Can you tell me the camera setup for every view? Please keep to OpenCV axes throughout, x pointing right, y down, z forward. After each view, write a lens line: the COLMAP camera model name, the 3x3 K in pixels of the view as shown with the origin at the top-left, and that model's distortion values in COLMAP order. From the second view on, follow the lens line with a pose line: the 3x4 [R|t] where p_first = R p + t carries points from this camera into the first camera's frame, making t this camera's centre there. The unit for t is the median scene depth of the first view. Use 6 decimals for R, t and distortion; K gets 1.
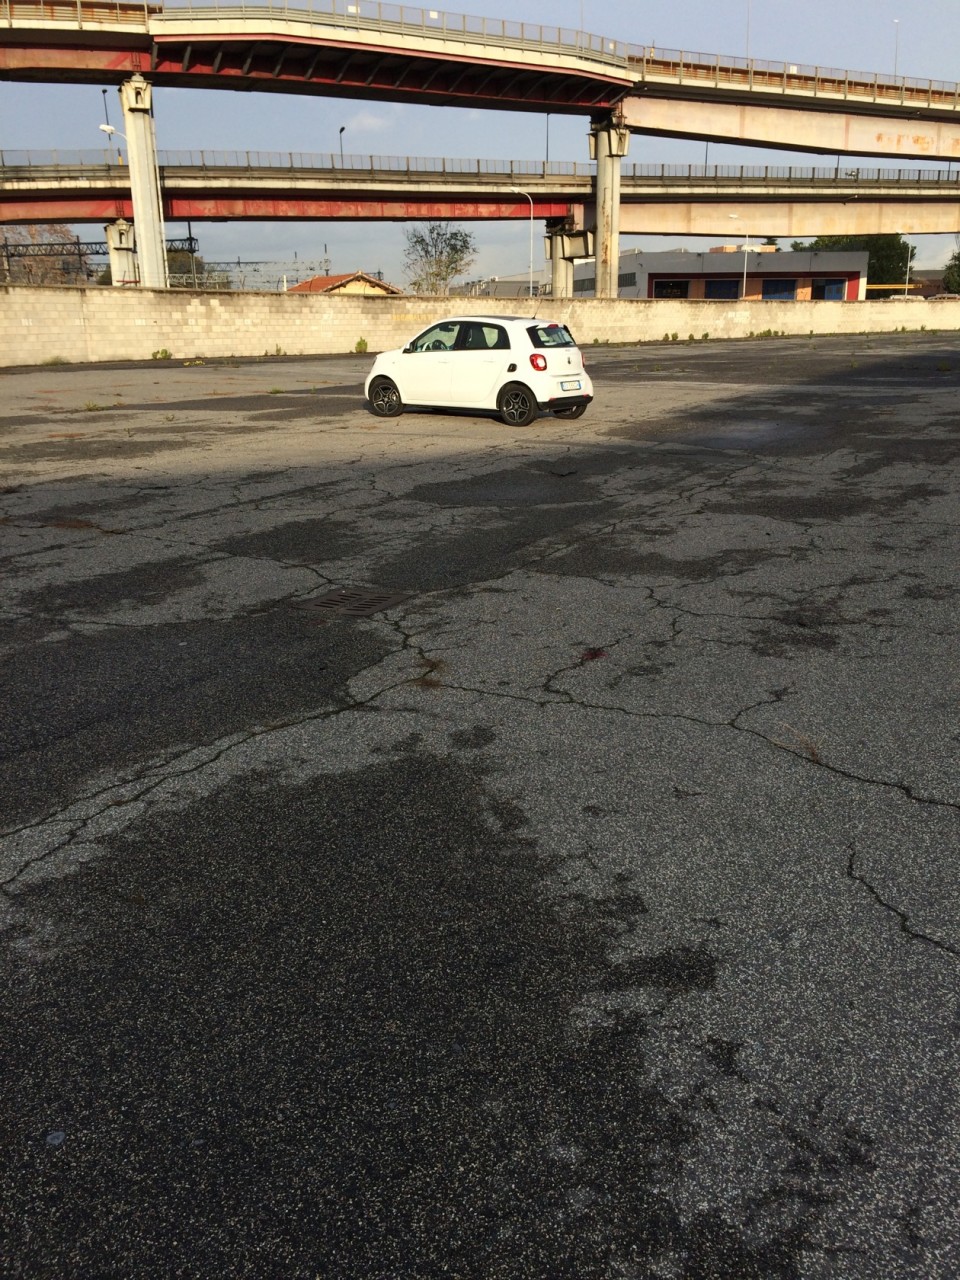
lens RADIAL K [[1103.5, 0, 479.9], [0, 1103.5, 640.5], [0, 0, 1]] dist [0.081494, -0.129855]
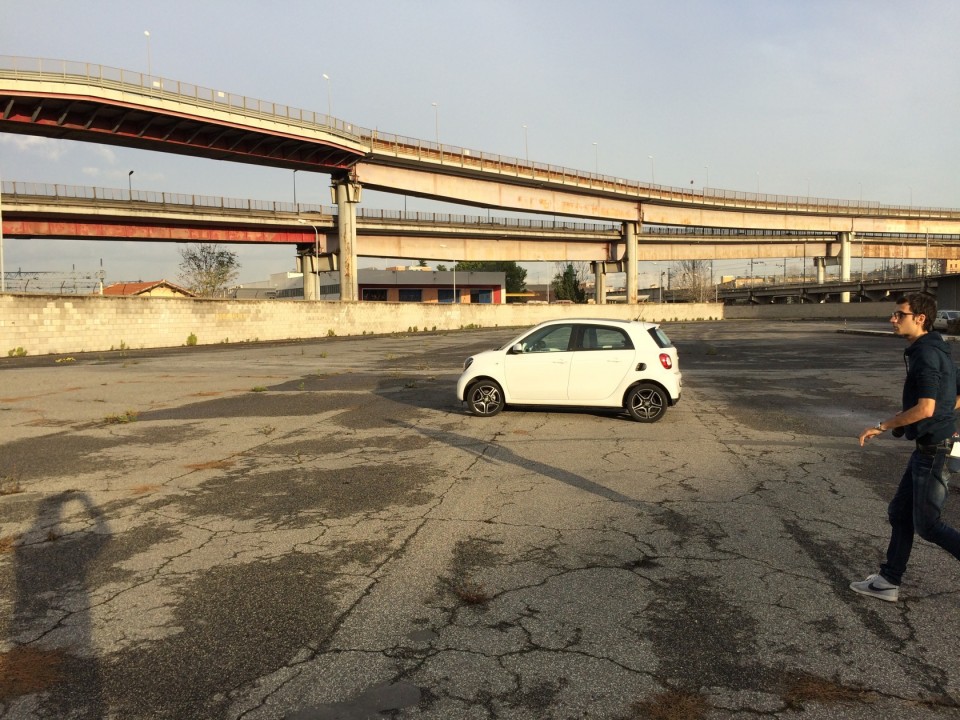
lens RADIAL K [[820.9, 0, 476.3], [0, 820.9, 355.6], [0, 0, 1]] dist [0.086691, -0.123015]
pose [[0.942624, -0.021591, 0.333157, -0.077230], [0.097750, 0.972024, -0.213576, -0.022639], [-0.319225, 0.233888, 0.918363, 0.072161]]
